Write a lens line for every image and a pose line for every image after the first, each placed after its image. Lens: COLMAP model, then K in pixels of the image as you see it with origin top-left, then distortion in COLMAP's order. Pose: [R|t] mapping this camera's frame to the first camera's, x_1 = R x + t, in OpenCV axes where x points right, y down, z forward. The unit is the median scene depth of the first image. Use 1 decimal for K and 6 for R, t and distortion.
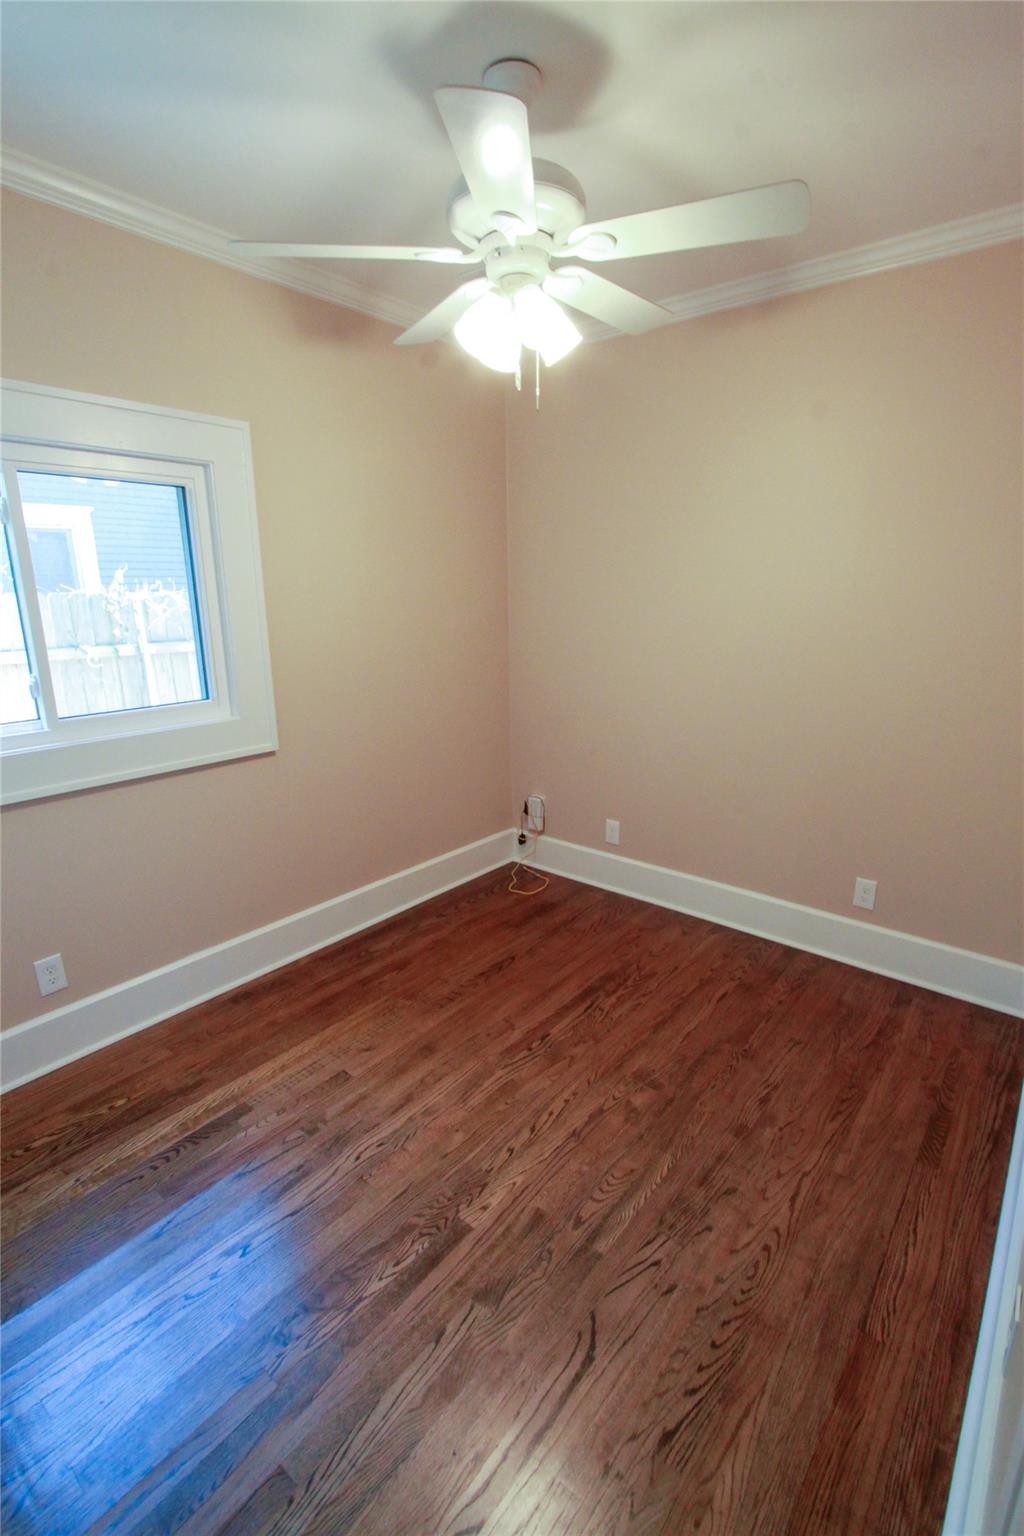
lens RADIAL K [[701.3, 0, 515.5], [0, 701.3, 776.9], [0, 0, 1]] dist [-0.019118, 0.001954]
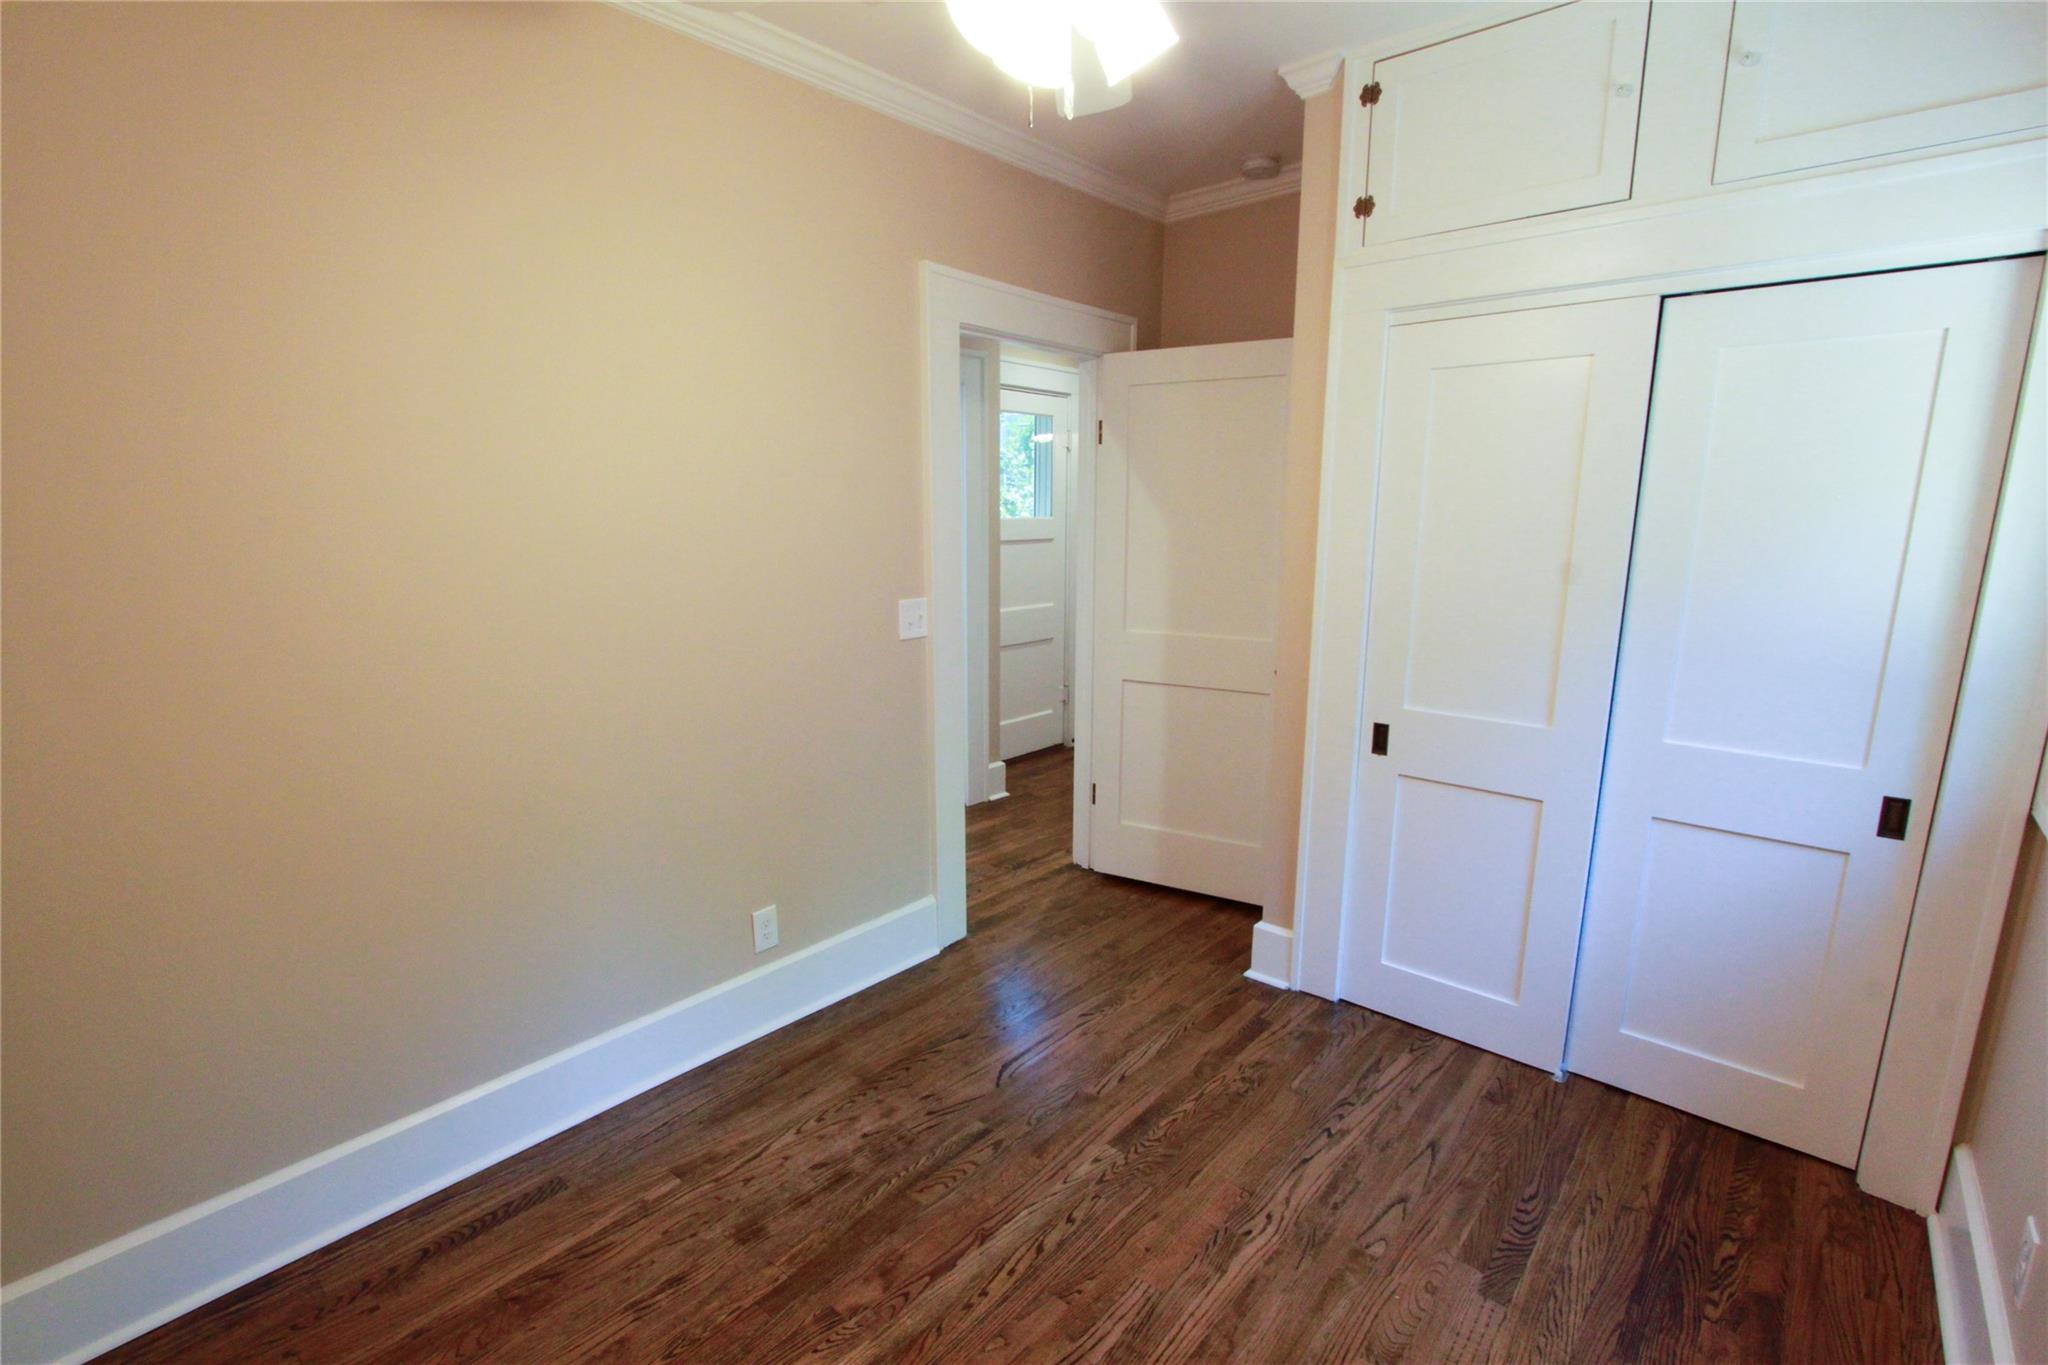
lens RADIAL K [[935.1, 0, 1019.5], [0, 935.1, 693.1], [0, 0, 1]] dist [-0.019118, 0.001954]
pose [[-0.999448, -0.001426, 0.033191, 0.016149], [0.013226, 0.899410, 0.436905, -0.425312], [-0.030476, 0.437103, -0.898895, 1.674511]]
